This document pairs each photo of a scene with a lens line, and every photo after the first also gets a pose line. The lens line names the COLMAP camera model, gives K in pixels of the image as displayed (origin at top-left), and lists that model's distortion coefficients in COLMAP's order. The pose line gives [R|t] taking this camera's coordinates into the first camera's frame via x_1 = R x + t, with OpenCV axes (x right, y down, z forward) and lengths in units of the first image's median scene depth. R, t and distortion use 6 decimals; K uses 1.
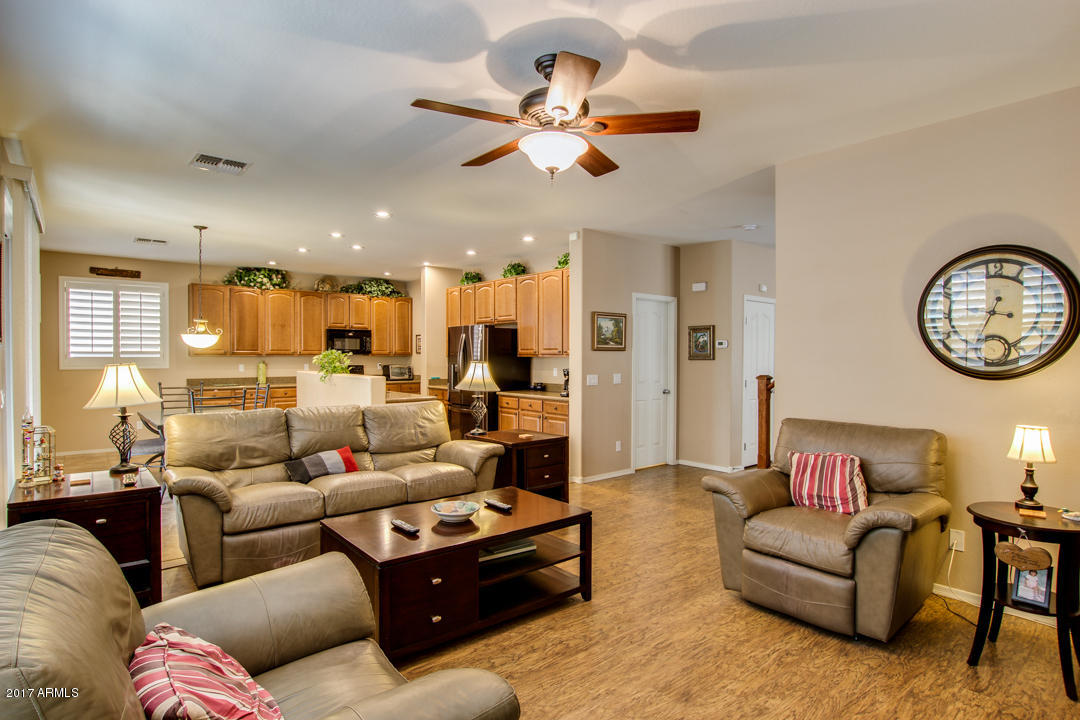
lens RADIAL K [[588.4, 0, 543.5], [0, 588.4, 355.0], [0, 0, 1]] dist [0.012669, -0.000384]
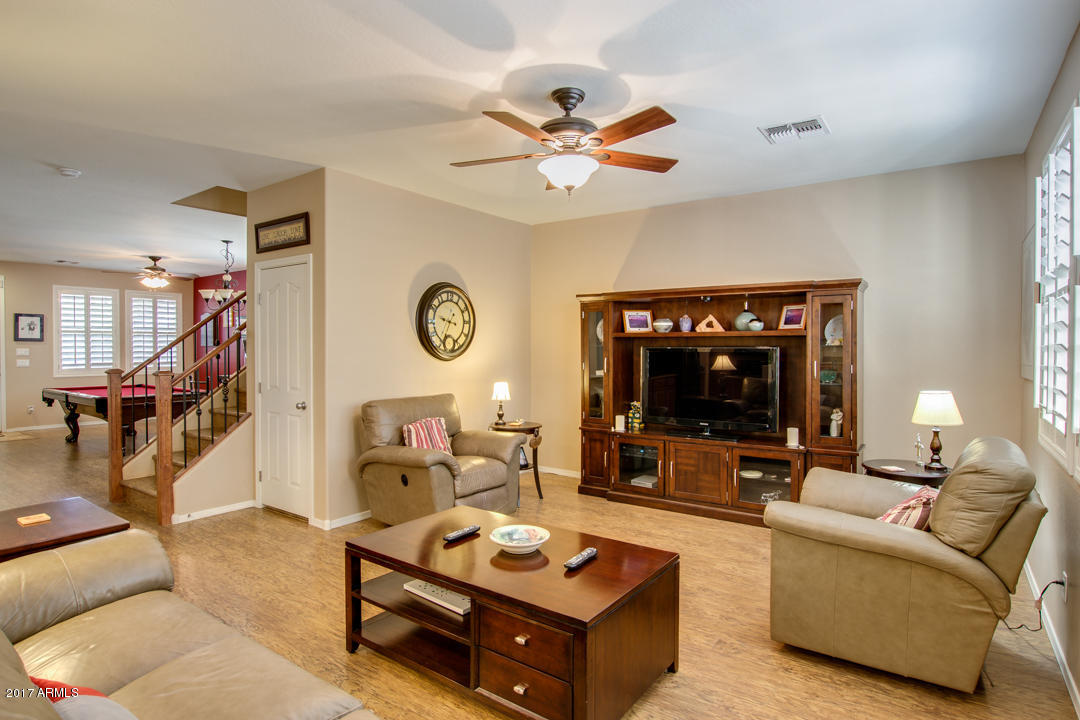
lens RADIAL K [[576.5, 0, 537.9], [0, 576.5, 348.8], [0, 0, 1]] dist [-0.000814, 0.000103]
pose [[-0.244457, -0.003809, 0.969653, -0.953147], [-0.000055, 0.999992, 0.003914, -0.000567], [-0.969660, 0.000903, -0.244456, 1.197379]]
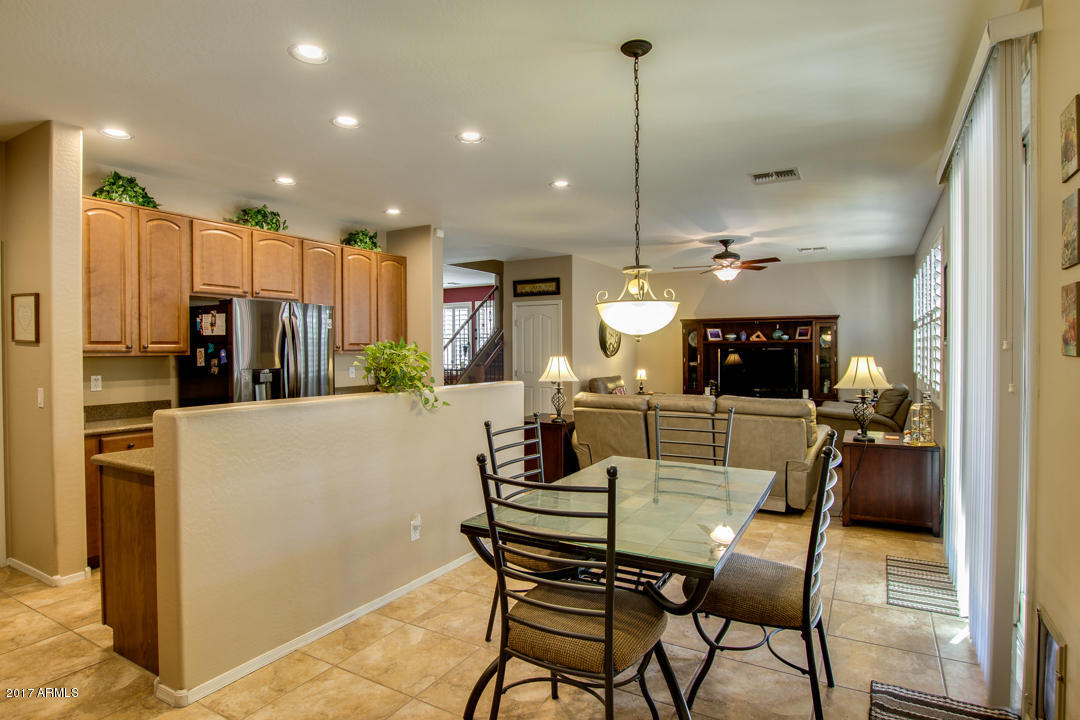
lens RADIAL K [[588.4, 0, 543.5], [0, 588.4, 355.0], [0, 0, 1]] dist [0.012669, -0.000384]
pose [[-0.345465, -0.010380, 0.938374, -1.983091], [0.005573, 0.999899, 0.013112, -0.012450], [-0.938415, 0.009759, -0.345372, 2.428713]]
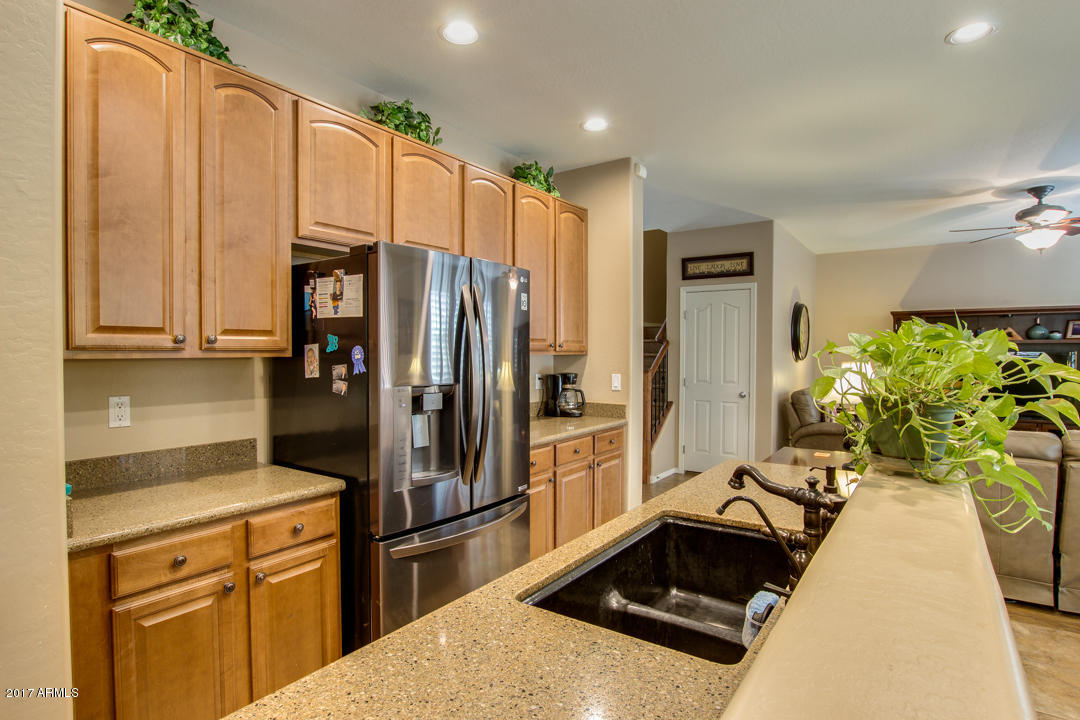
lens RADIAL K [[575.8, 0, 540.0], [0, 575.8, 359.1], [0, 0, 1]] dist [0.001227, 0.000098]
pose [[-0.269194, -0.016862, 0.962938, -1.134275], [0.000467, 0.999844, 0.017638, -0.008148], [-0.963086, 0.005198, -0.269144, 2.631219]]
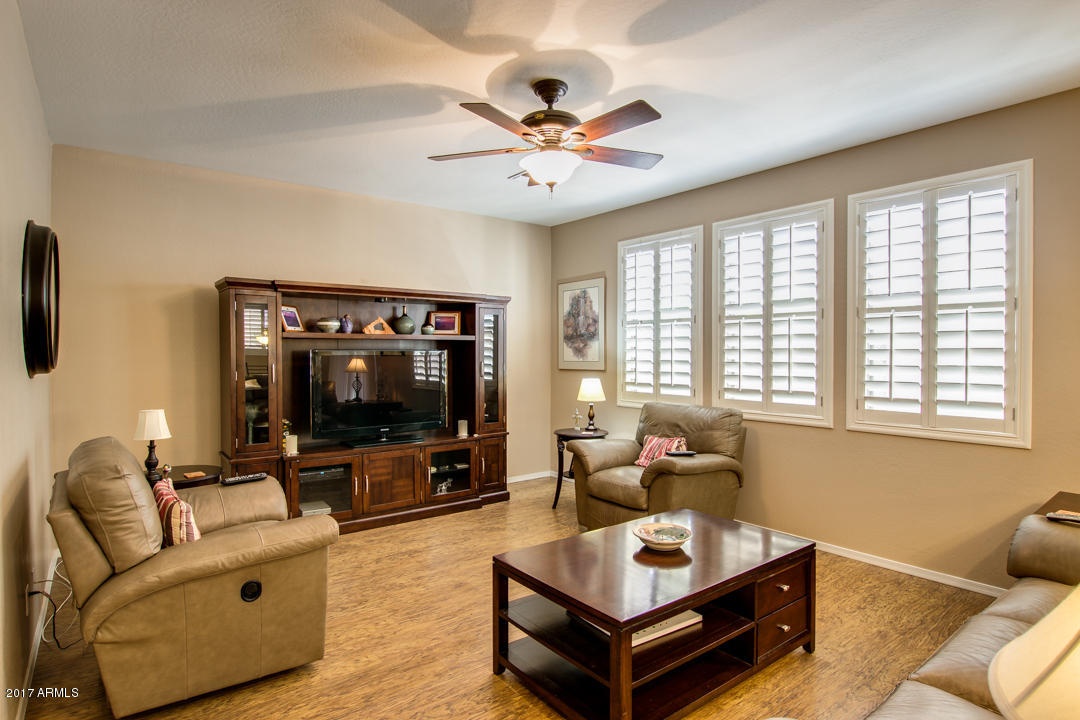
lens RADIAL K [[575.8, 0, 540.0], [0, 575.8, 359.1], [0, 0, 1]] dist [0.001227, 0.000098]
pose [[-0.999116, -0.004199, 0.041832, -0.010942], [-0.003460, 0.999837, 0.017720, -0.003869], [-0.041900, 0.017560, -0.998967, 1.868212]]
